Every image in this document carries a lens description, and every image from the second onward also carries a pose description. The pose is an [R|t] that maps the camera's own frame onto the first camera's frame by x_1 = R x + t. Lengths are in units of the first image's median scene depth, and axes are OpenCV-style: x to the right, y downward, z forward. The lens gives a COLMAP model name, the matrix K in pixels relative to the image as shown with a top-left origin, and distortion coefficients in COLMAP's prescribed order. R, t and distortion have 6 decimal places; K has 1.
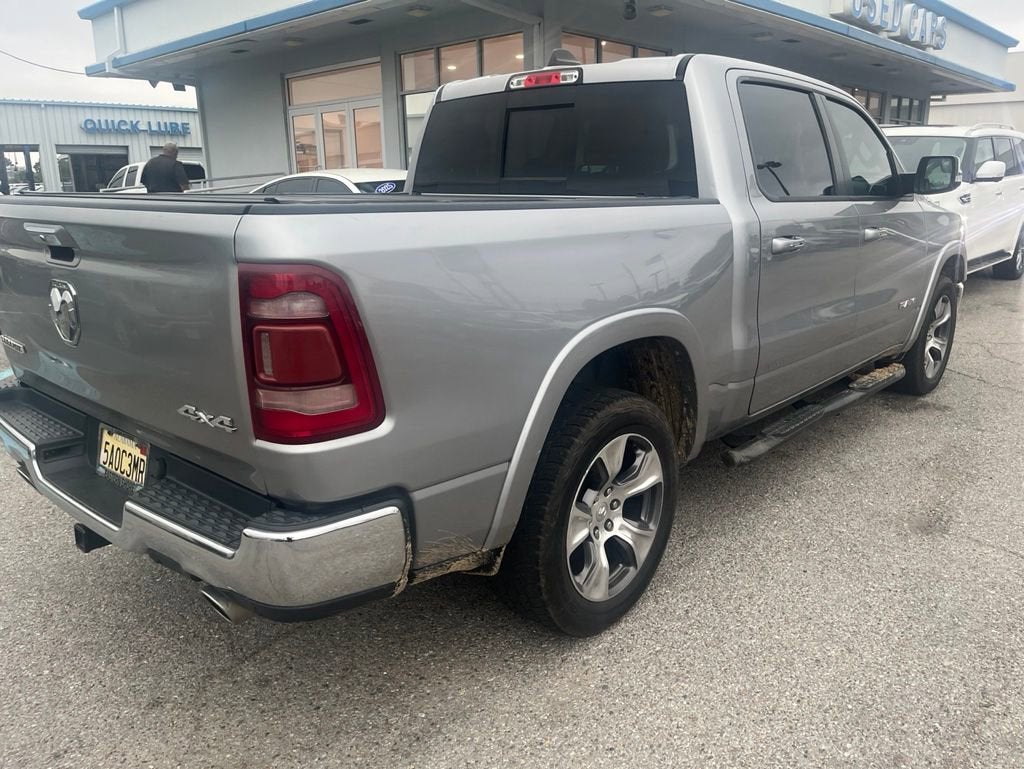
lens RADIAL K [[754.9, 0, 512.0], [0, 754.9, 384.5], [0, 0, 1]] dist [0.016460, -0.003336]
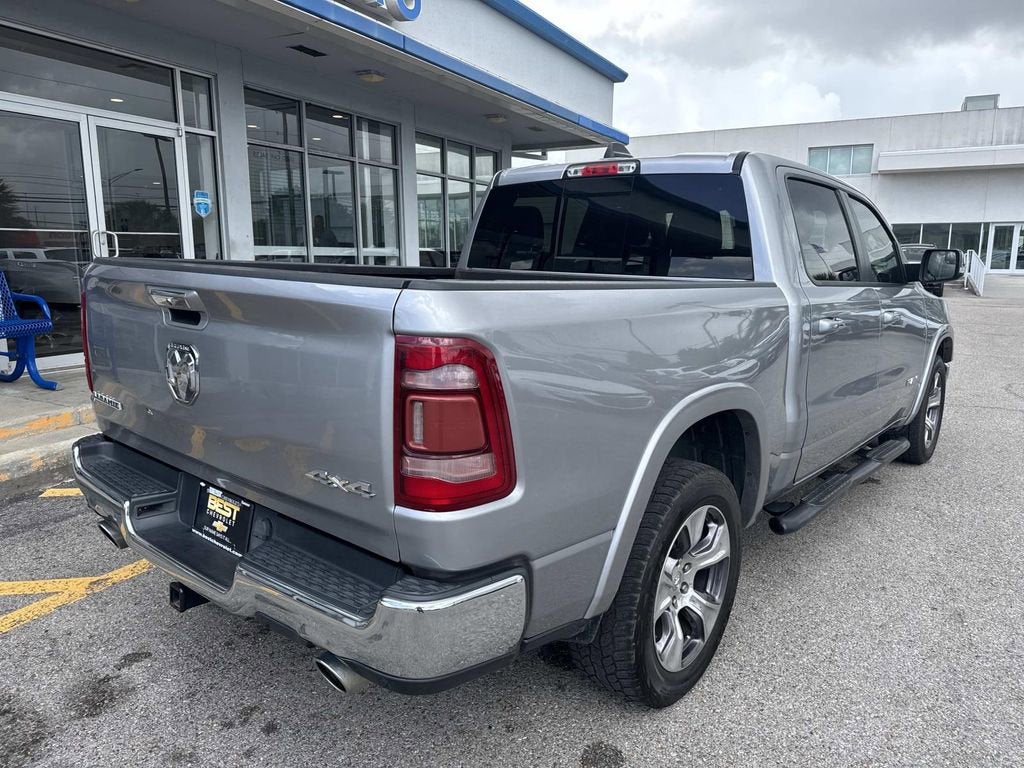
lens RADIAL K [[697.6, 0, 518.2], [0, 697.6, 382.1], [0, 0, 1]] dist [0.036802, -0.000913]
pose [[0.999378, 0.027567, 0.021992, -0.145980], [-0.025567, 0.995920, -0.086547, -0.011786], [-0.024288, 0.085931, 0.996005, 0.037370]]
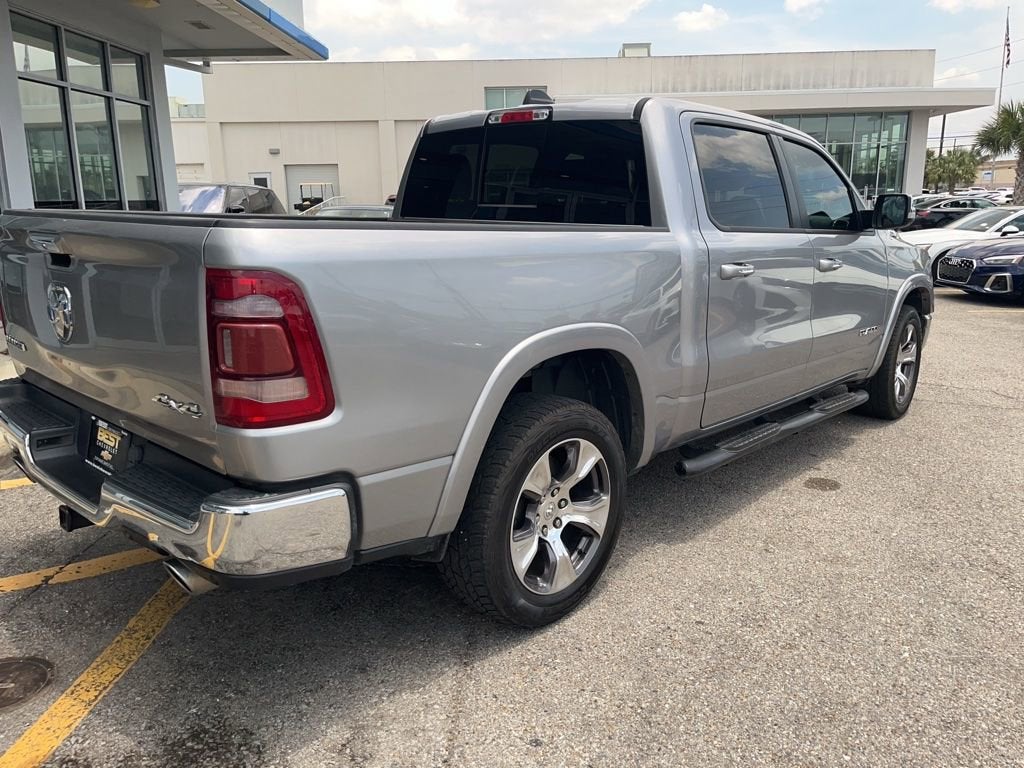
lens RADIAL K [[741.1, 0, 516.3], [0, 741.1, 372.7], [0, 0, 1]] dist [0.012366, 0.004925]
pose [[0.999716, 0.023662, -0.002708, 0.080921], [-0.023764, 0.998595, -0.047357, 0.027745], [0.001584, 0.047408, 0.998874, -0.083222]]
